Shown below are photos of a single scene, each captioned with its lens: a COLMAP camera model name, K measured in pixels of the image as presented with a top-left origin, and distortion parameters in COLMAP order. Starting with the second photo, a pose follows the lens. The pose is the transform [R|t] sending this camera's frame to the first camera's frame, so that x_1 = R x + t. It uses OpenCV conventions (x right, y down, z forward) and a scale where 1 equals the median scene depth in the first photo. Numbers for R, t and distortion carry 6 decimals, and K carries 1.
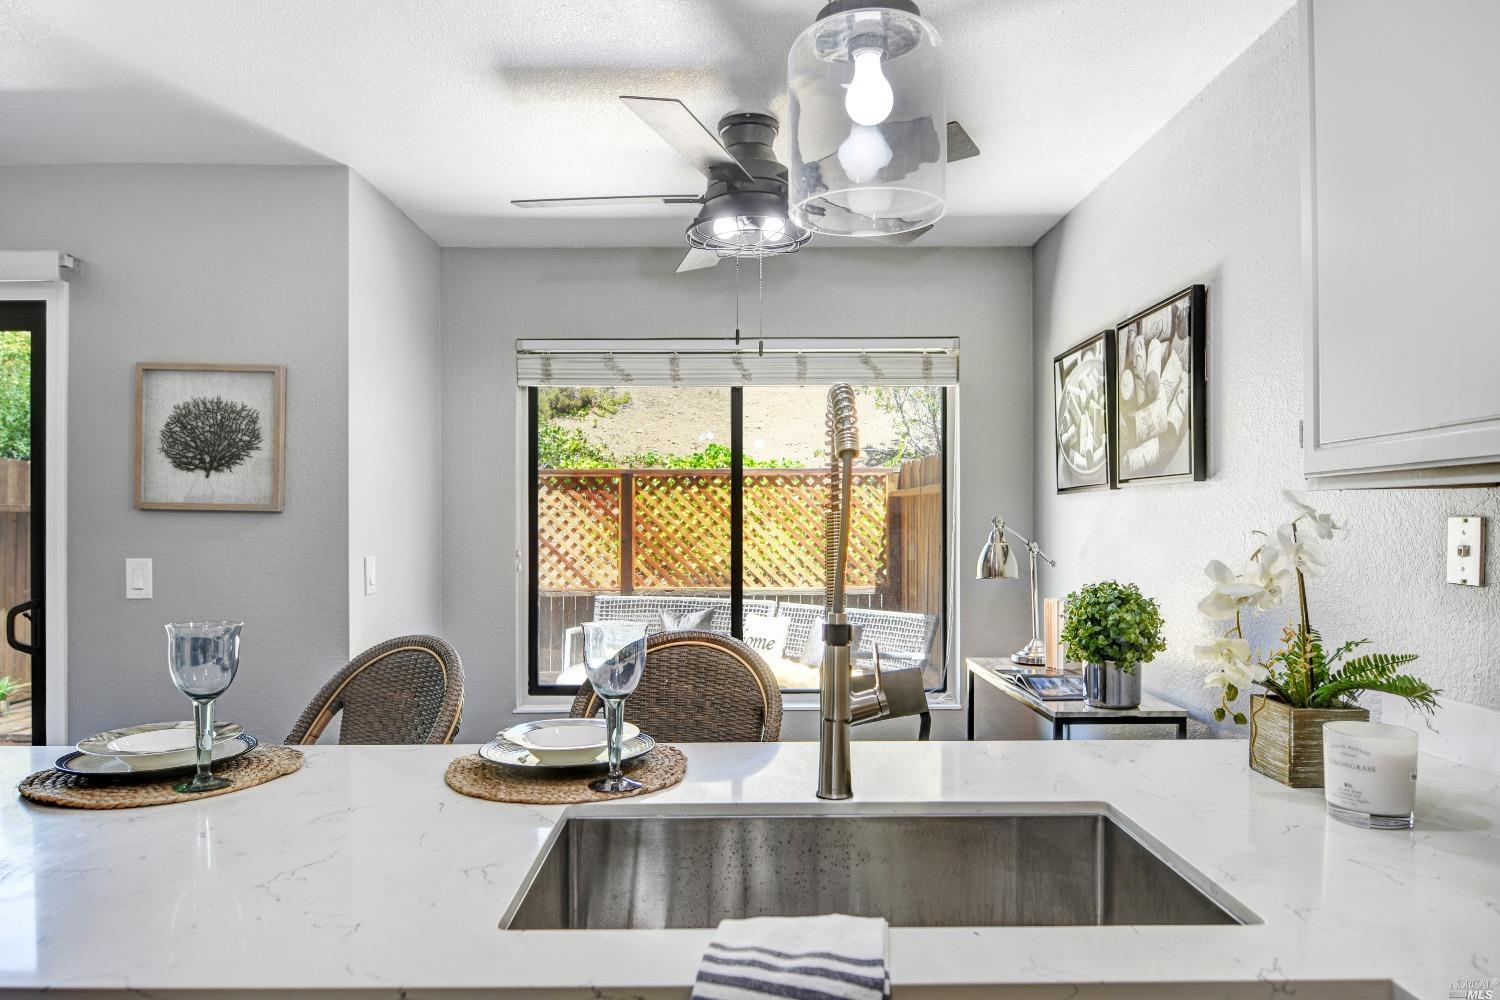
lens RADIAL K [[940.5, 0, 750.0], [0, 940.5, 500.0], [0, 0, 1]] dist [-0.011128, -0.000256]
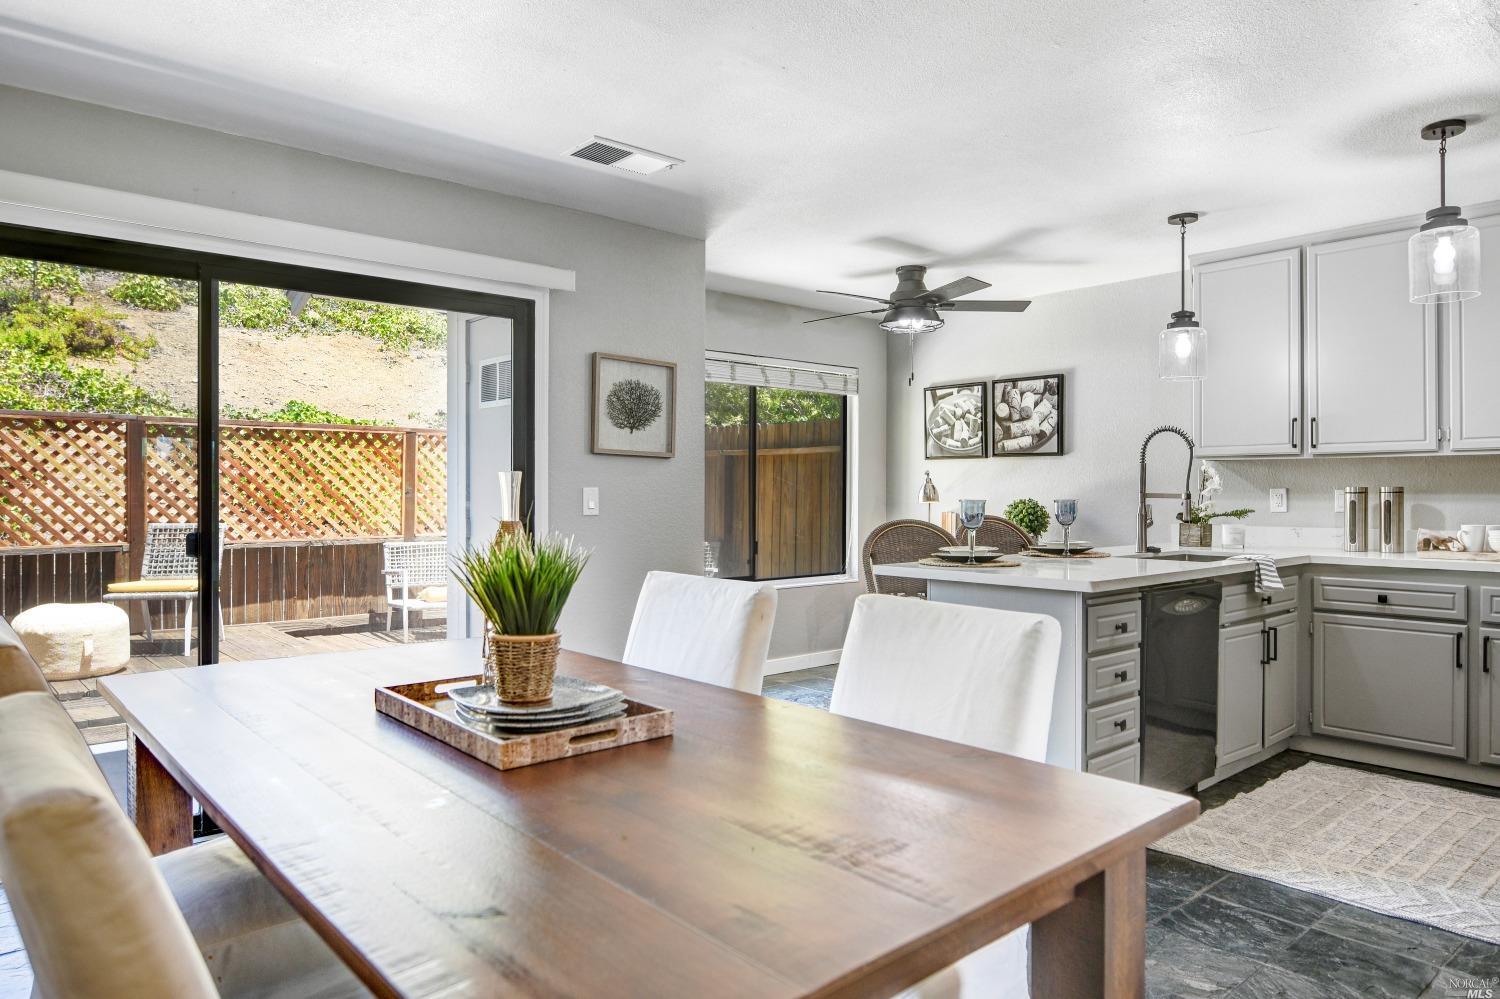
lens RADIAL K [[951.2, 0, 750.0], [0, 951.2, 499.5], [0, 0, 1]] dist [-0.020611, -0.001675]
pose [[0.760333, -0.000099, 0.649533, -1.420629], [-0.021238, 0.999462, 0.025012, 0.039467], [-0.649186, -0.032812, 0.759922, -0.280013]]
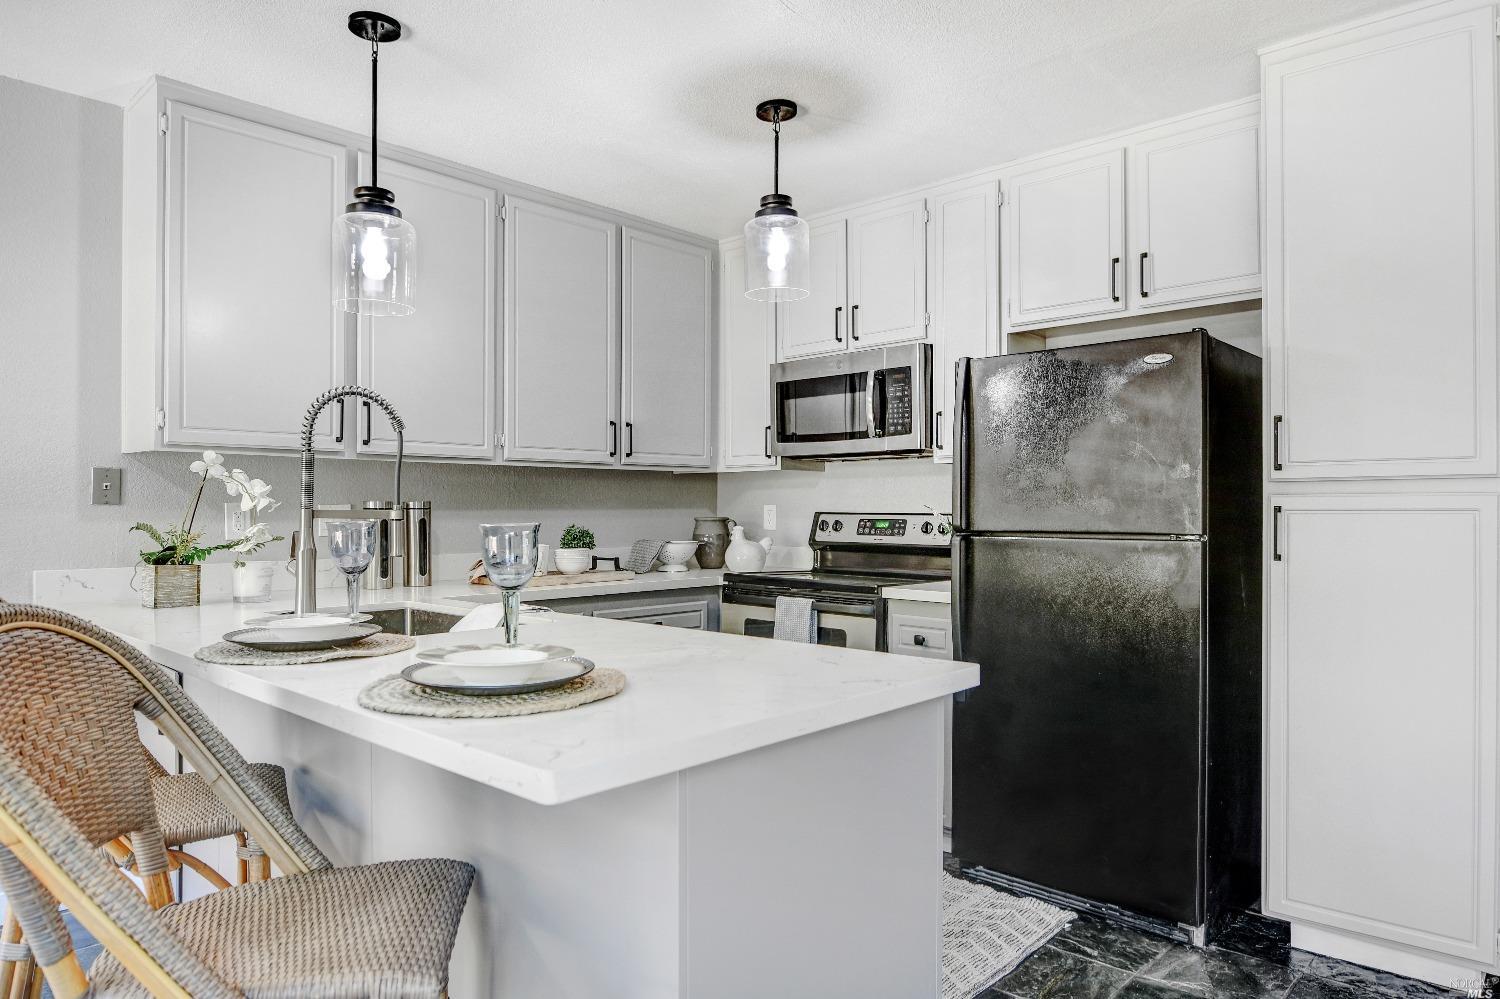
lens RADIAL K [[940.5, 0, 750.0], [0, 940.5, 499.5], [0, 0, 1]] dist [-0.011128, -0.000256]
pose [[-0.722015, 0.013362, 0.691749, -0.760401], [-0.013794, 0.999337, -0.033701, 0.066814], [-0.691740, -0.033875, -0.721351, 0.764902]]
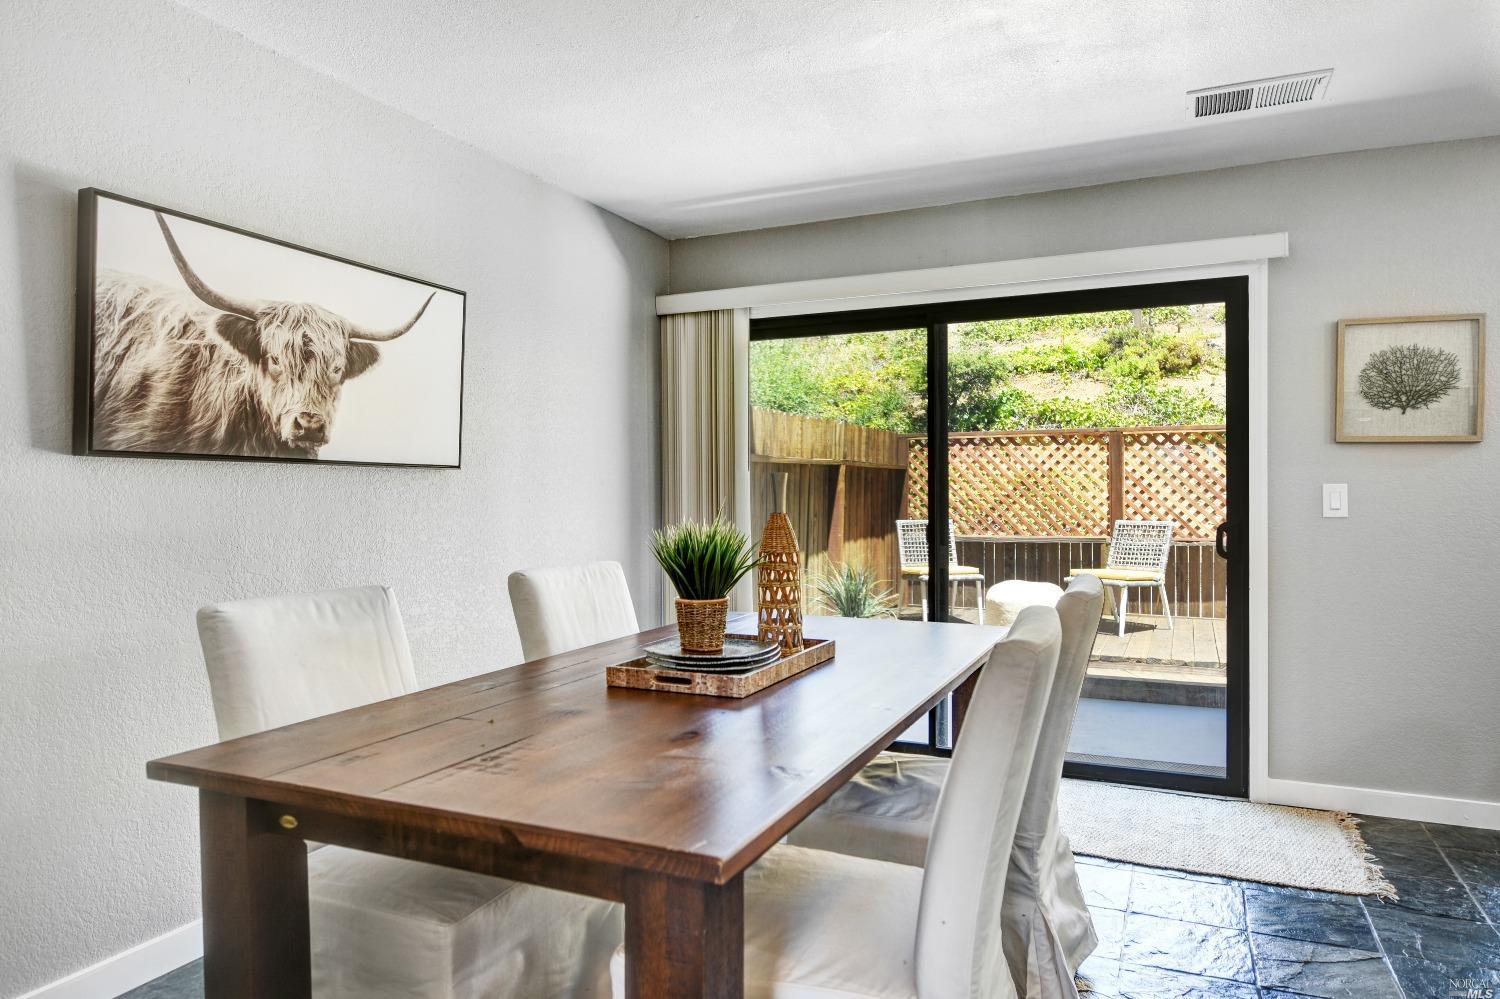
lens RADIAL K [[936.7, 0, 771.1], [0, 936.7, 499.5], [0, 0, 1]] dist [-0.003875, -0.001038]
pose [[0.906489, 0.001855, -0.422225, -0.801872], [0.011422, 0.999517, 0.028915, 0.039766], [0.422074, -0.031034, 0.906030, -0.394654]]
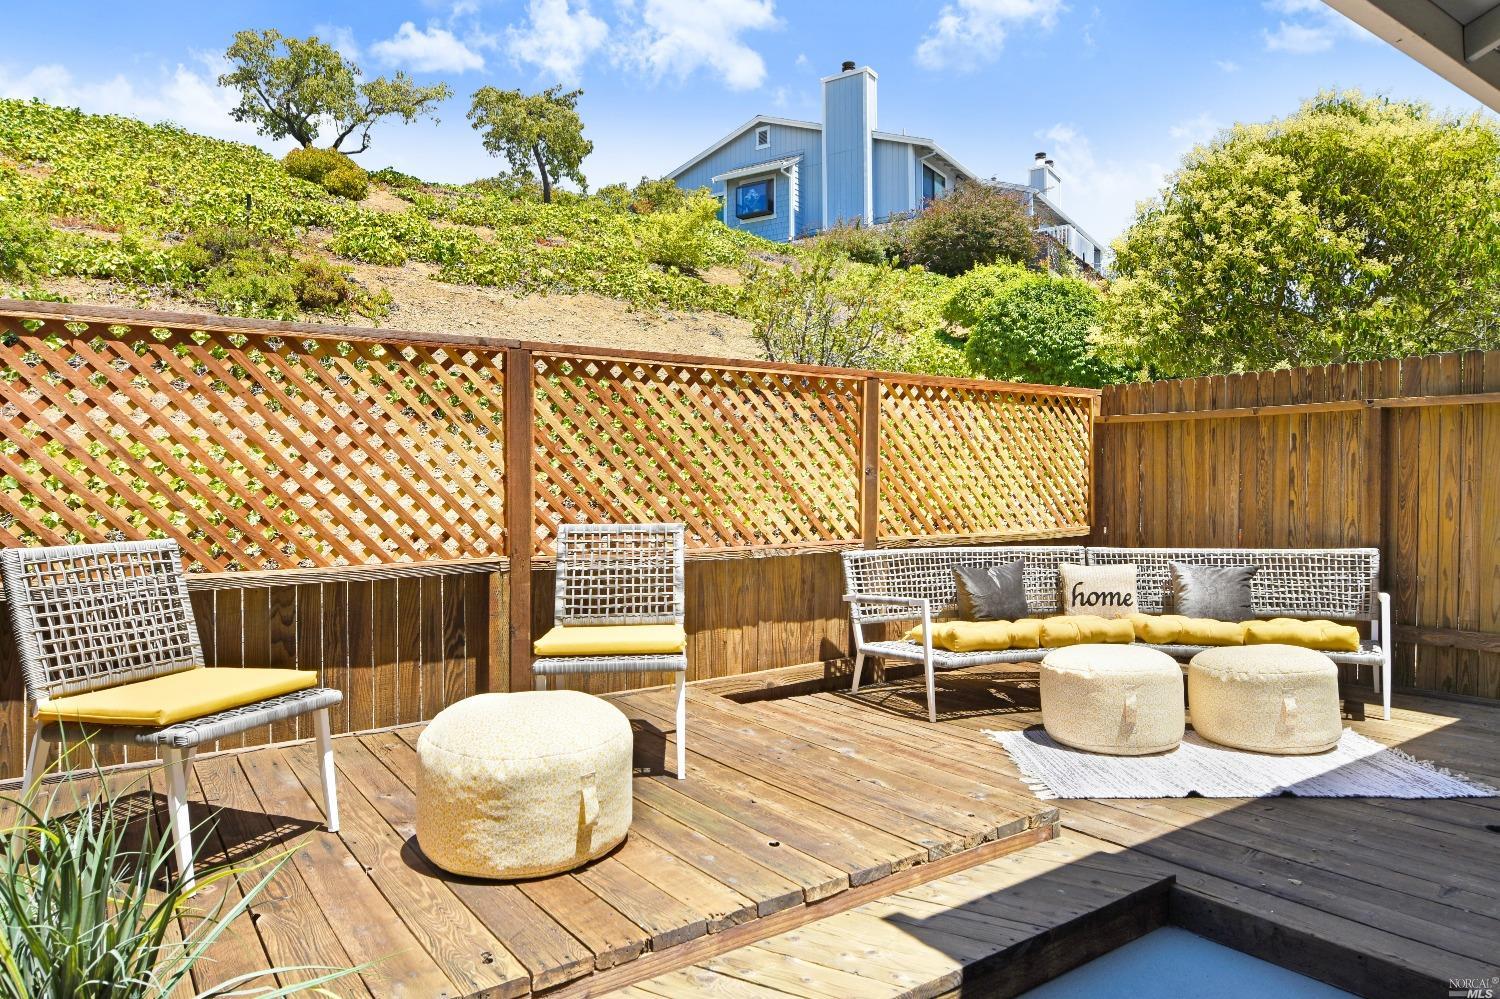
lens RADIAL K [[936.8, 0, 750.0], [0, 936.8, 499.5], [0, 0, 1]] dist [-0.022436, -0.000178]
pose [[0.826005, -0.010865, 0.563558, -1.555521], [-0.010402, 0.999350, 0.034513, 0.105505], [-0.563567, -0.034370, 0.825355, 1.212928]]
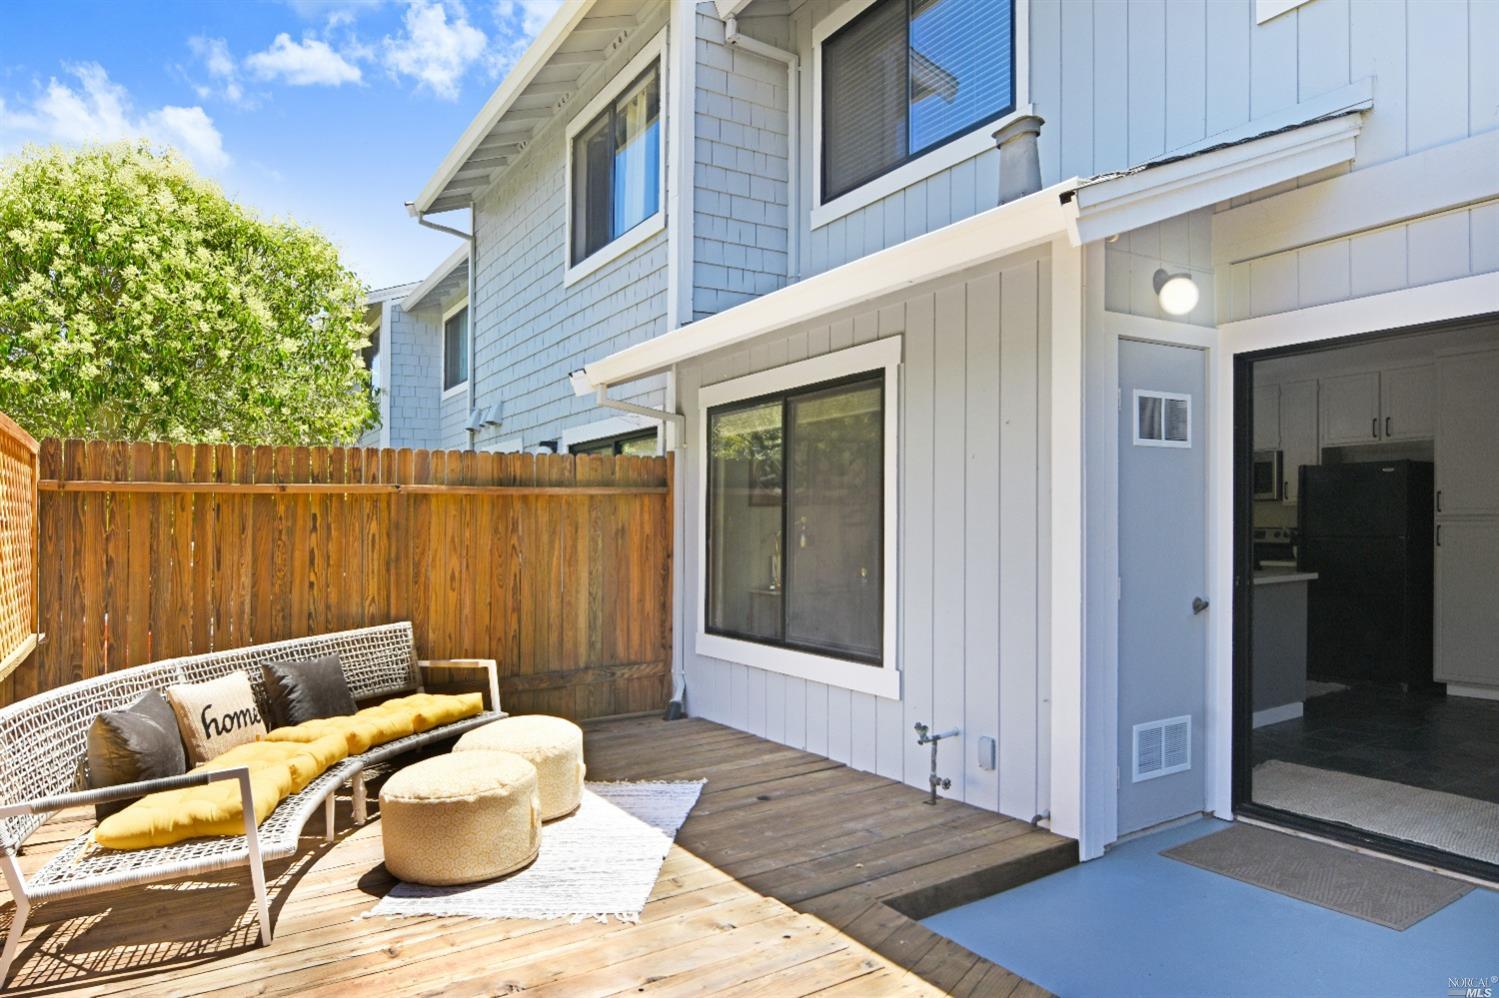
lens RADIAL K [[930.1, 0, 735.4], [0, 930.1, 545.8], [0, 0, 1]] dist [-0.004798, -0.000653]
pose [[-0.504933, -0.007972, 0.863122, -1.583979], [-0.001926, 0.999965, 0.008109, 0.071926], [-0.863157, 0.002432, -0.504930, 2.399999]]
